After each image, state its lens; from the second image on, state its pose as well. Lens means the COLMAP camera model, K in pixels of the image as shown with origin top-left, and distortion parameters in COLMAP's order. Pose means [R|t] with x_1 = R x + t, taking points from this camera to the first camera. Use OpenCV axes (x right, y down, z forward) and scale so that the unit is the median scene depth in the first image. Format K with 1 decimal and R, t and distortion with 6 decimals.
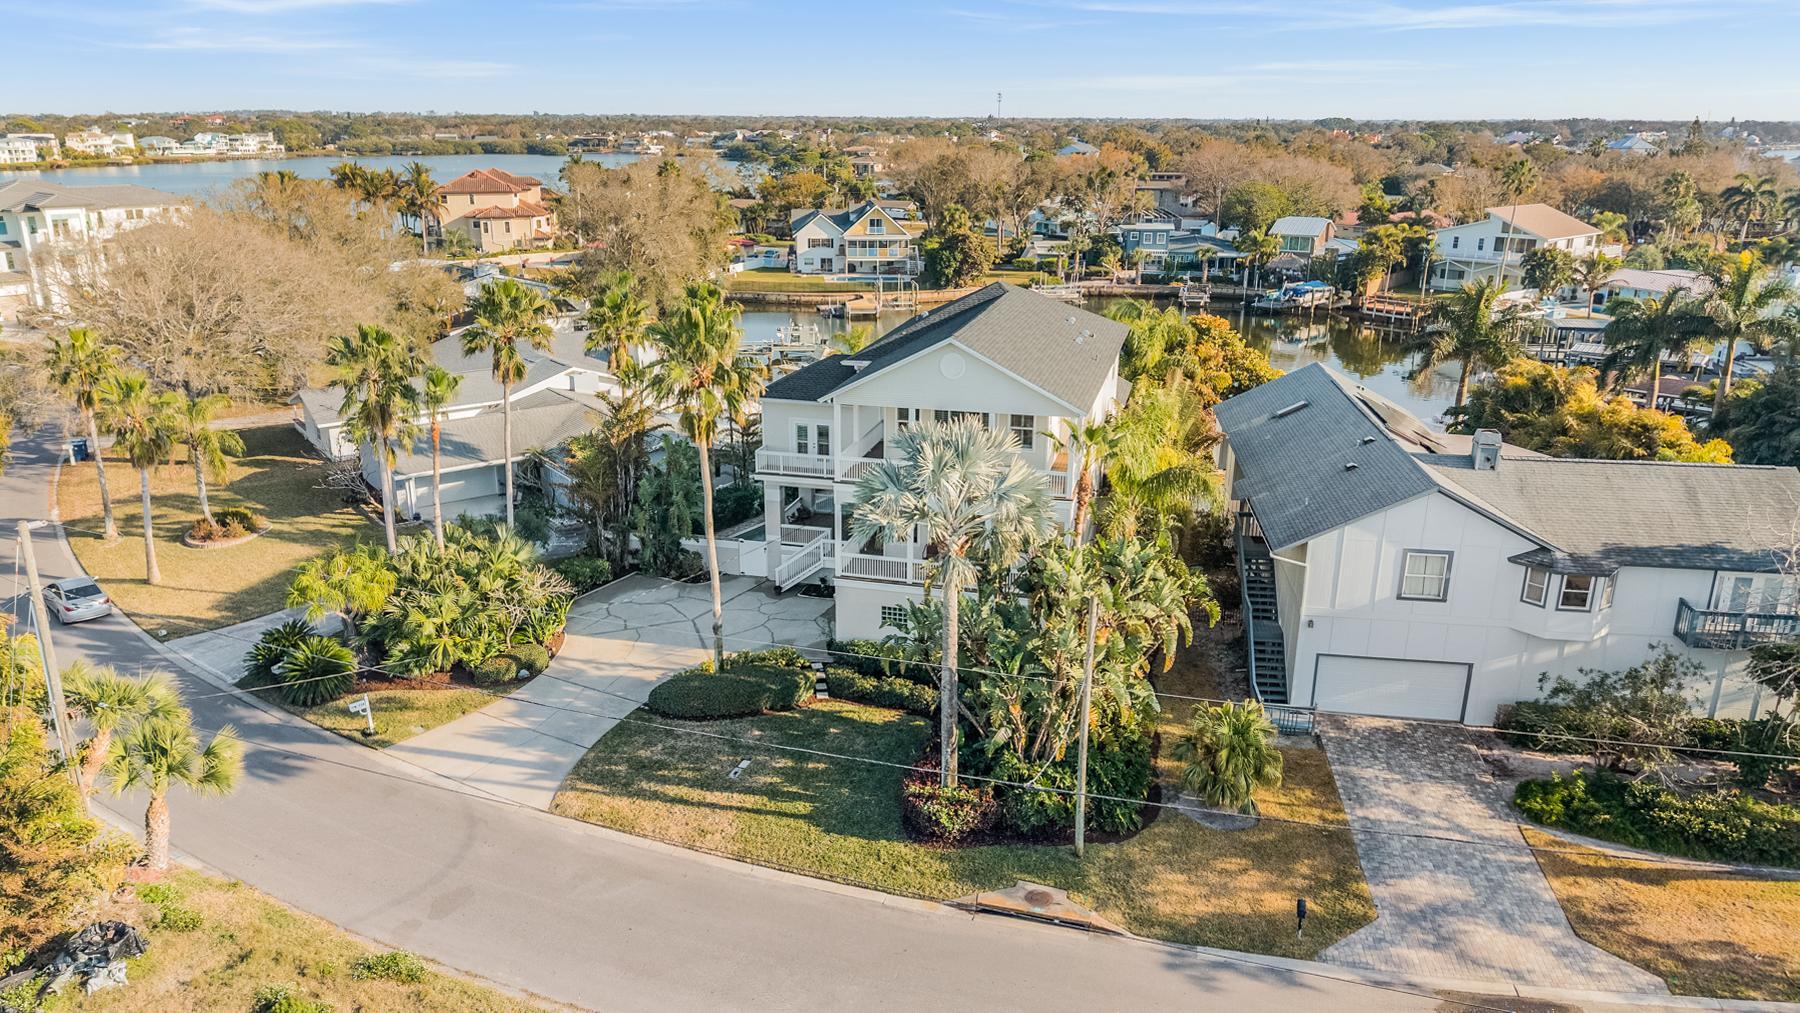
lens RADIAL K [[1240.2, 0, 900.0], [0, 1240.2, 506.5], [0, 0, 1]] dist [0.002023, -0.003323]
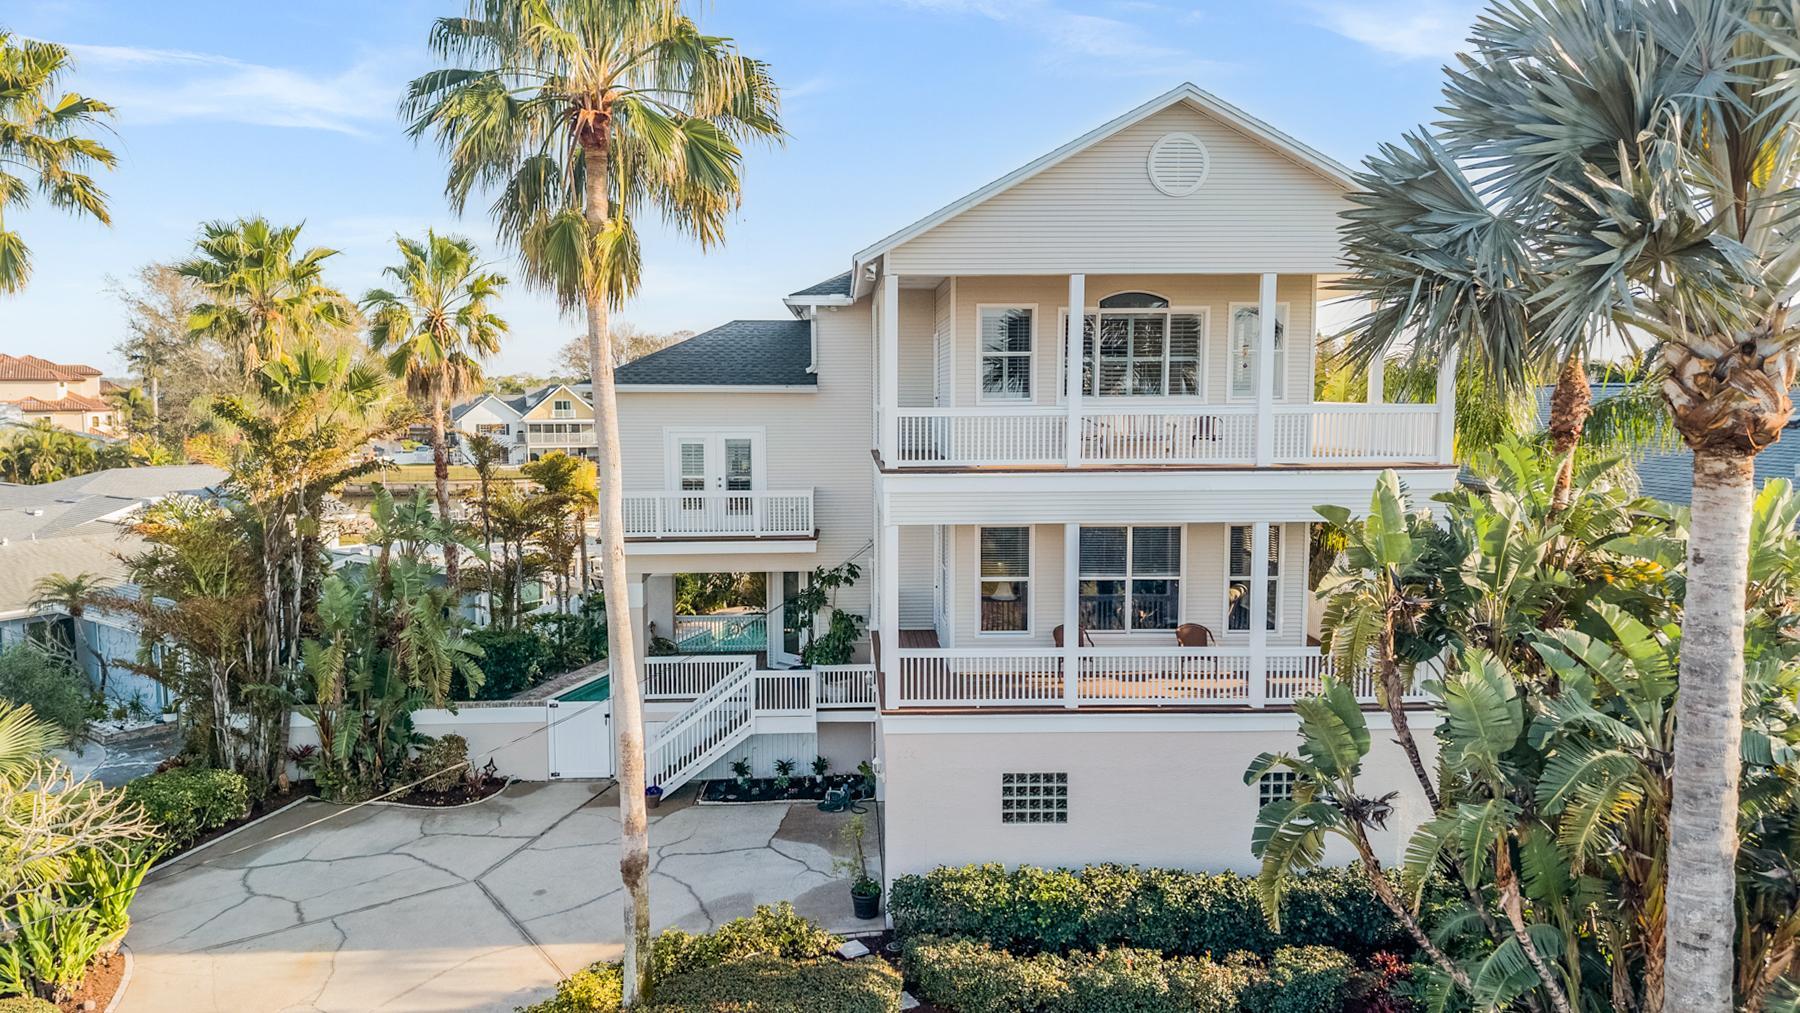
lens RADIAL K [[1240.0, 0, 892.1], [0, 1240.0, 488.6], [0, 0, 1]] dist [0.059942, -0.088528]
pose [[0.957979, -0.034175, 0.284796, -0.166338], [0.096596, 0.973320, -0.208128, 0.071764], [-0.270084, 0.226892, 0.935721, 0.609536]]
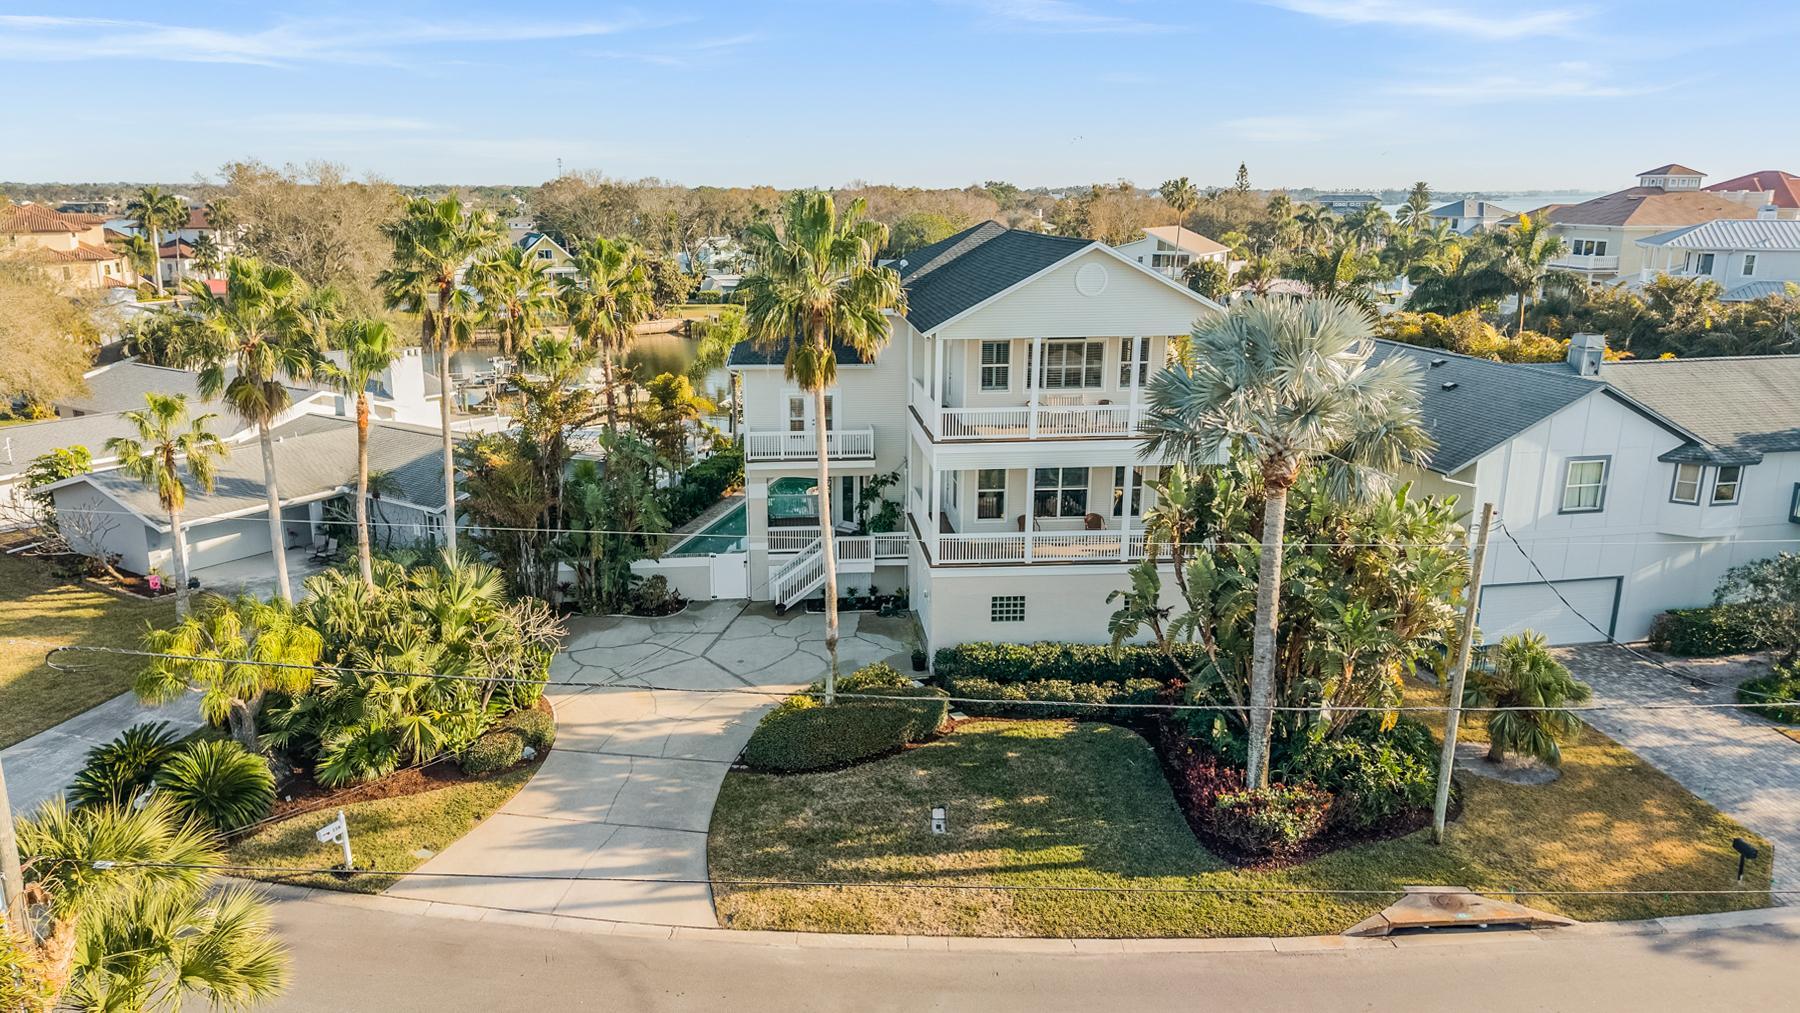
lens RADIAL K [[1240.2, 0, 900.0], [0, 1240.2, 506.5], [0, 0, 1]] dist [0.002023, -0.003323]
pose [[0.938759, -0.089077, 0.332862, -0.332765], [0.107049, 0.993601, -0.036009, 0.045842], [-0.327525, 0.069436, 0.942288, 0.272283]]
